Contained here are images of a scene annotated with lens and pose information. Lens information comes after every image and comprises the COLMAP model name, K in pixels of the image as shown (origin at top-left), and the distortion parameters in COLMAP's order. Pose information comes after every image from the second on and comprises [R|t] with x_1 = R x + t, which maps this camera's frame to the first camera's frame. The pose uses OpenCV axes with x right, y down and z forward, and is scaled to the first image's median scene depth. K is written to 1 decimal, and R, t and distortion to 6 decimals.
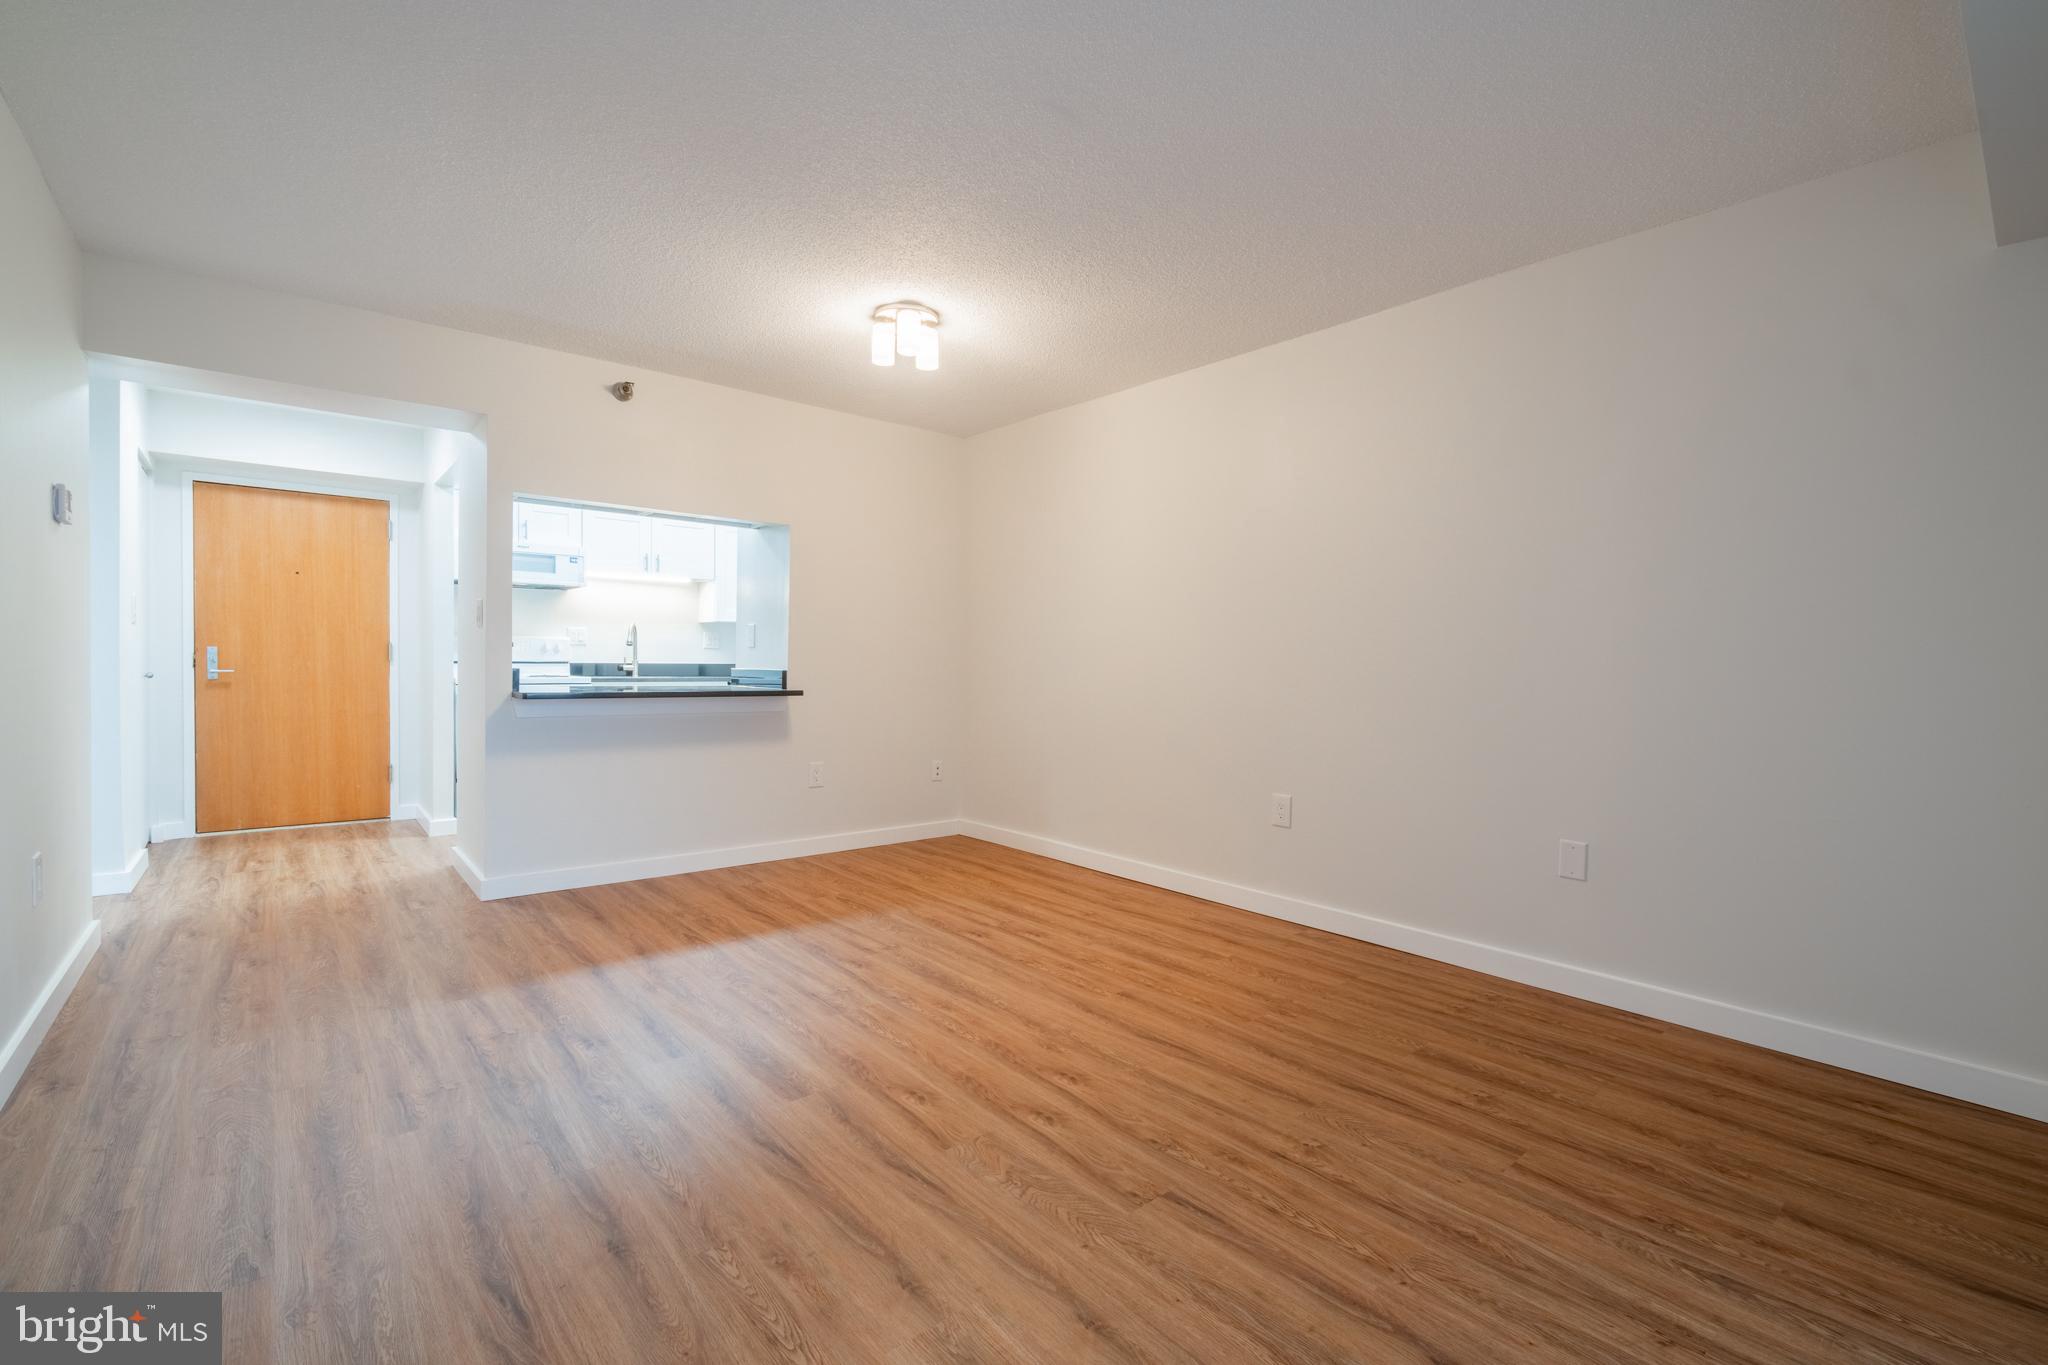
lens RADIAL K [[893.0, 0, 1031.3], [0, 893.0, 686.2], [0, 0, 1]] dist [-0.005817, -0.000084]
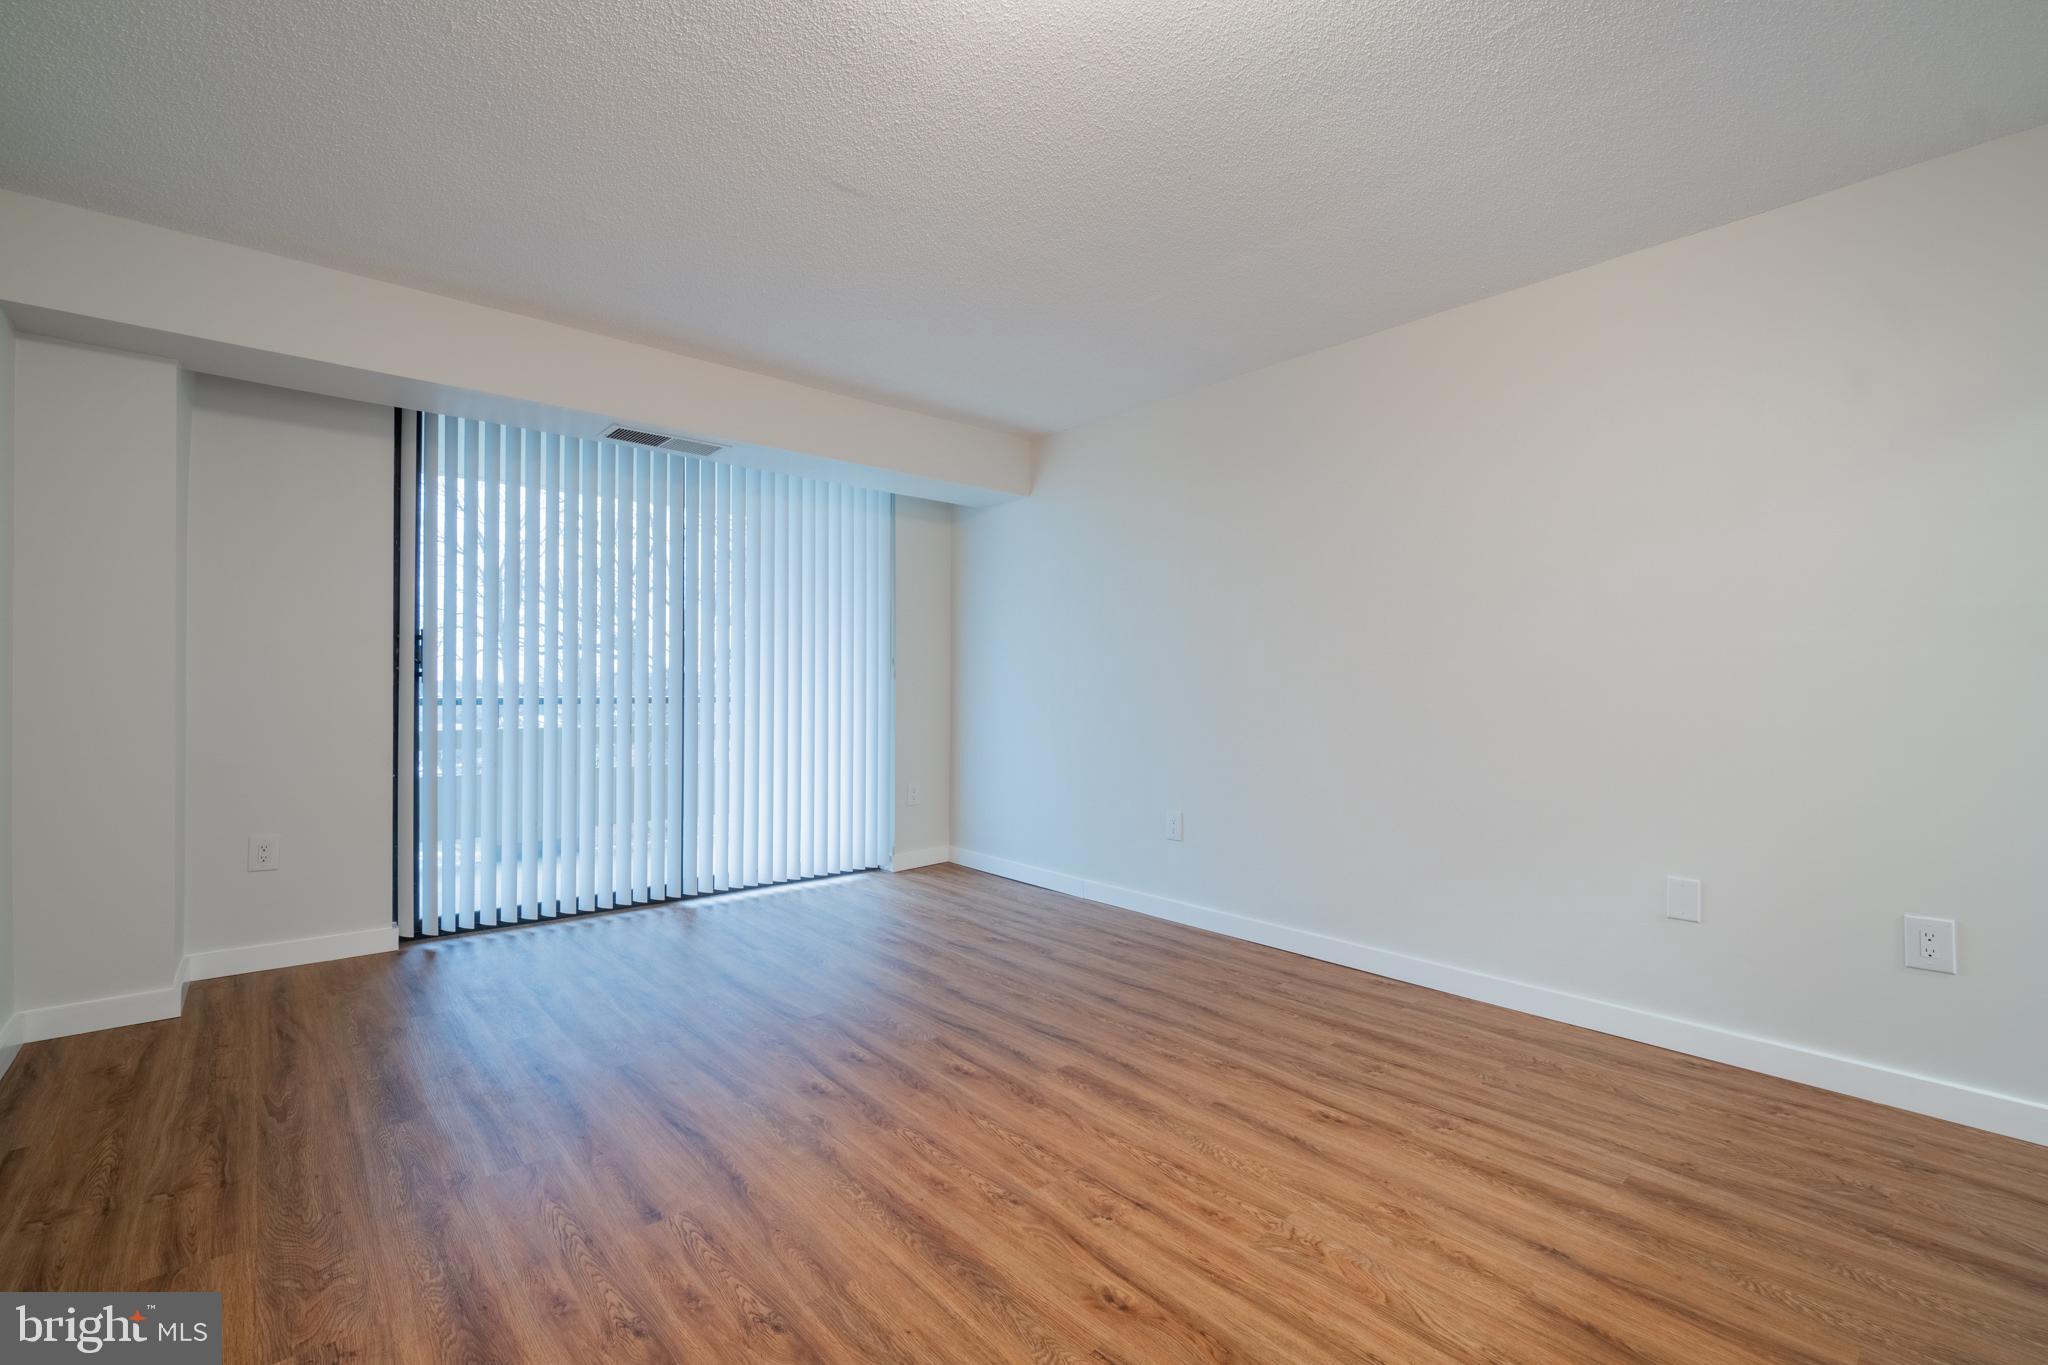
lens RADIAL K [[893.0, 0, 1023.5], [0, 893.0, 699.2], [0, 0, 1]] dist [-0.005817, -0.000084]
pose [[-0.999779, -0.020595, -0.004308, -0.116691], [-0.020772, 0.998722, 0.046071, -0.040142], [0.003354, 0.046151, -0.998929, 1.284453]]
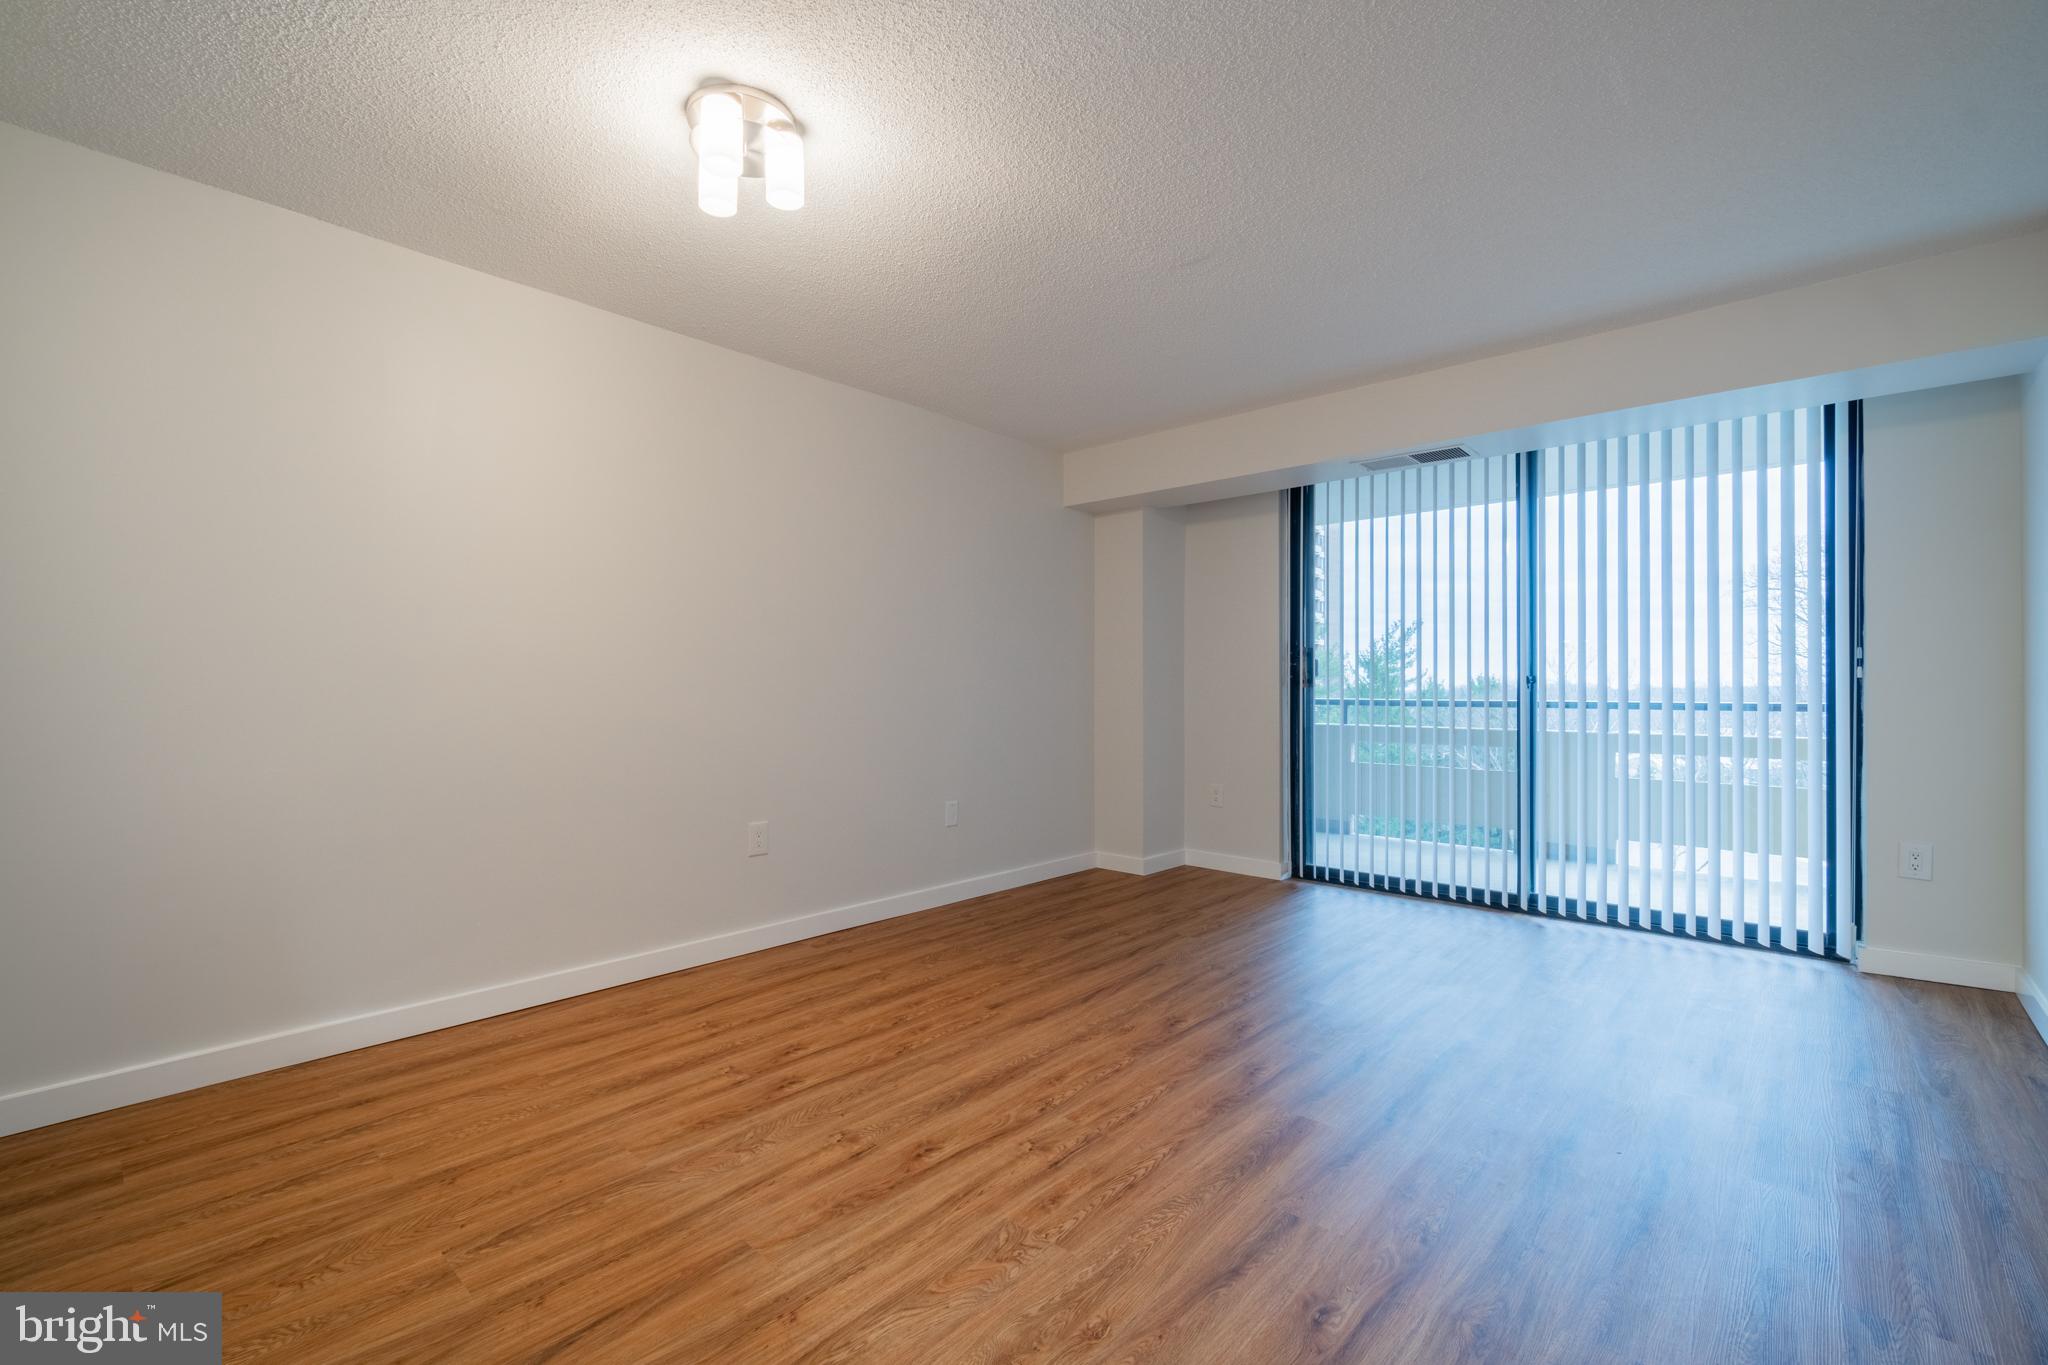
lens RADIAL K [[893.0, 0, 1021.4], [0, 893.0, 677.9], [0, 0, 1]] dist [-0.005817, -0.000084]
pose [[-0.126321, -0.006960, 0.991965, -0.739503], [0.026437, 0.999597, 0.010380, -0.037157], [-0.991637, 0.027535, -0.126086, 0.869400]]
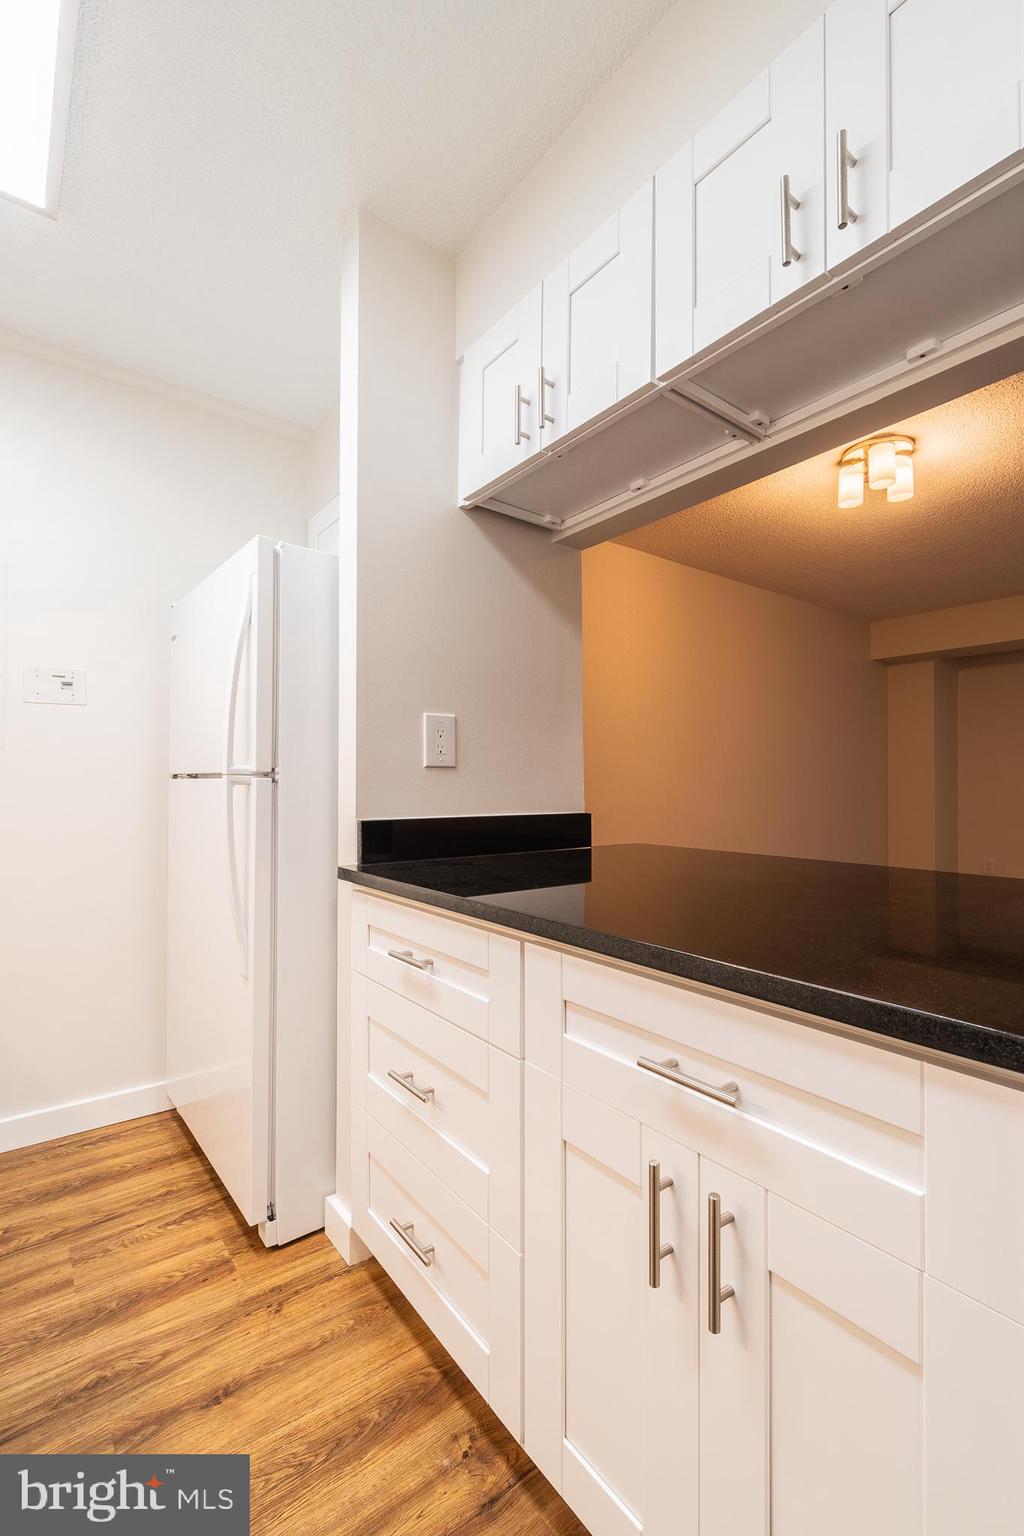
lens RADIAL K [[669.7, 0, 518.8], [0, 669.7, 779.9], [0, 0, 1]] dist [-0.005817, -0.000084]
pose [[0.053558, -0.006141, 0.998546, -0.886297], [0.027347, 0.999615, 0.004681, -0.051838], [-0.998190, 0.027056, 0.053706, 1.319456]]
